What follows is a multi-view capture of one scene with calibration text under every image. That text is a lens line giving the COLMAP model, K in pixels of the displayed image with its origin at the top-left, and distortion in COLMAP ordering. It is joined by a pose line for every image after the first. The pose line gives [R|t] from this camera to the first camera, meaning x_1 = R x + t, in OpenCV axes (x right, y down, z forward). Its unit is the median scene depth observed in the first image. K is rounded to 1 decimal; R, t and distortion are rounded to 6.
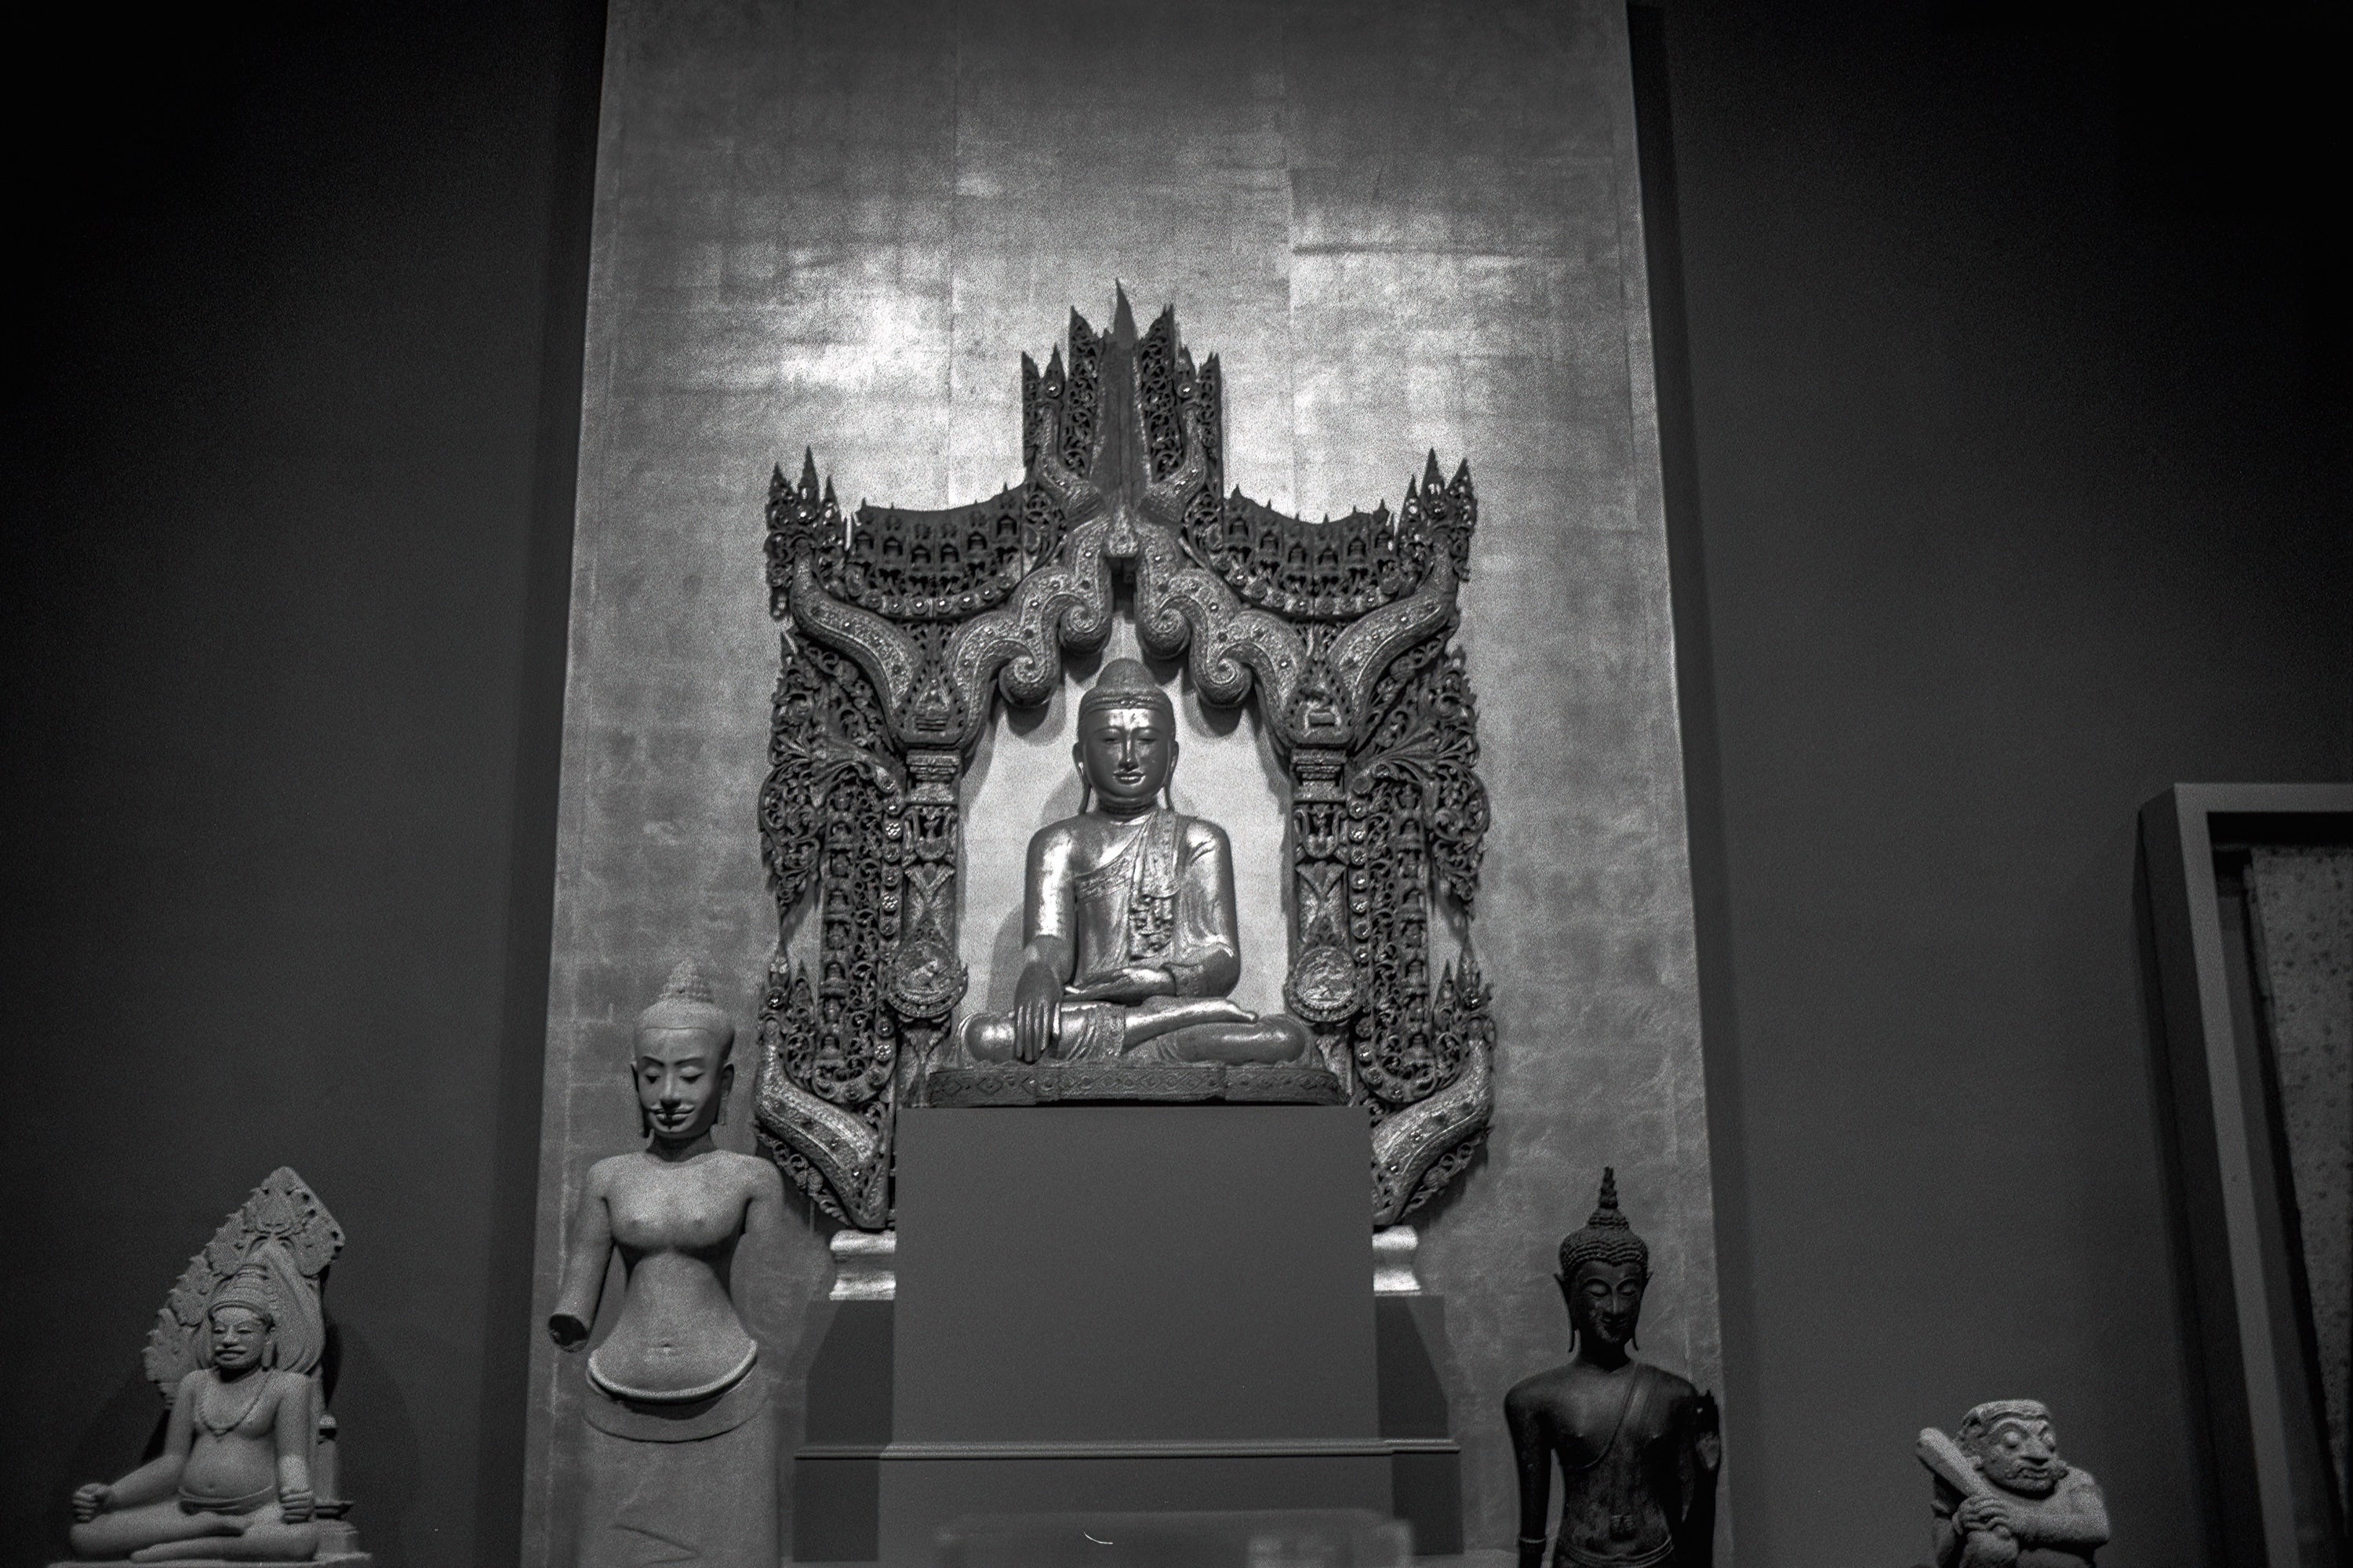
lens RADIAL K [[2414.1, 0, 1181.1], [0, 2414.1, 802.6], [0, 0, 1]] dist [-0.101770, 0.161421]
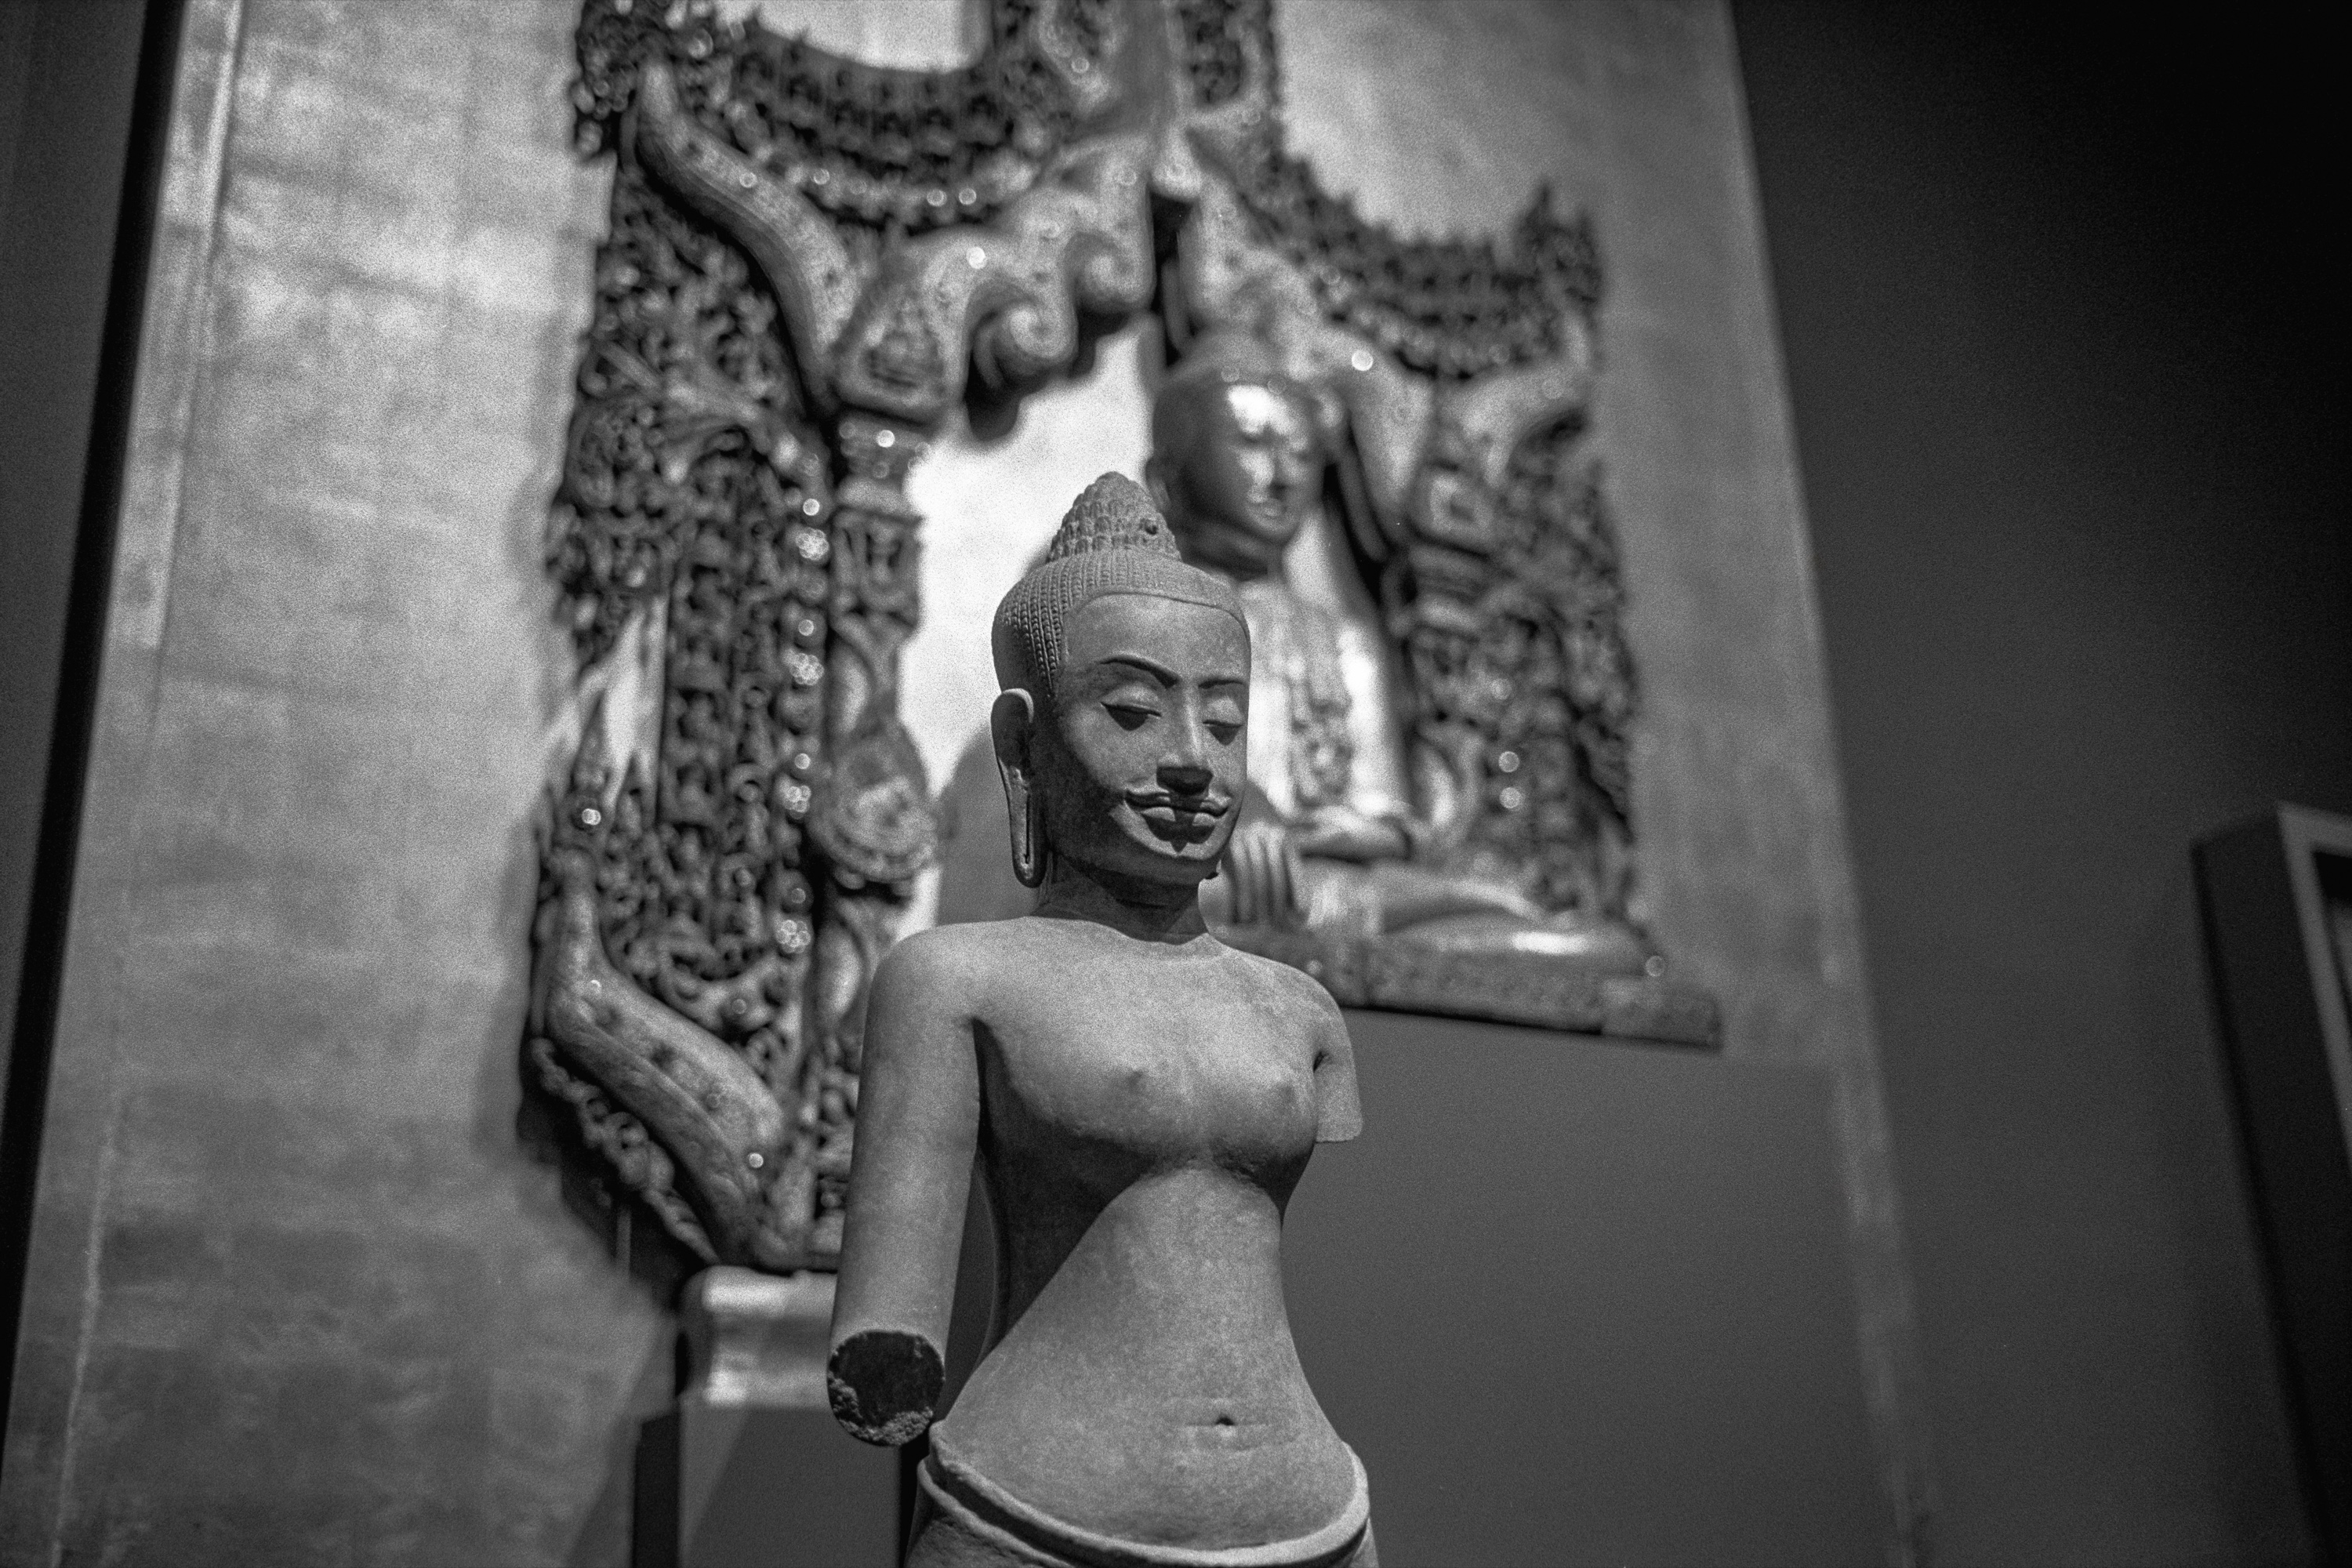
lens RADIAL K [[2413.0, 0, 1180.6], [0, 2413.0, 802.6], [0, 0, 1]] dist [-0.101770, 0.161421]
pose [[0.889501, 0.135607, 0.436348, -0.275014], [-0.092075, 0.988553, -0.119525, 0.126169], [-0.447561, 0.066141, 0.891804, 0.477267]]
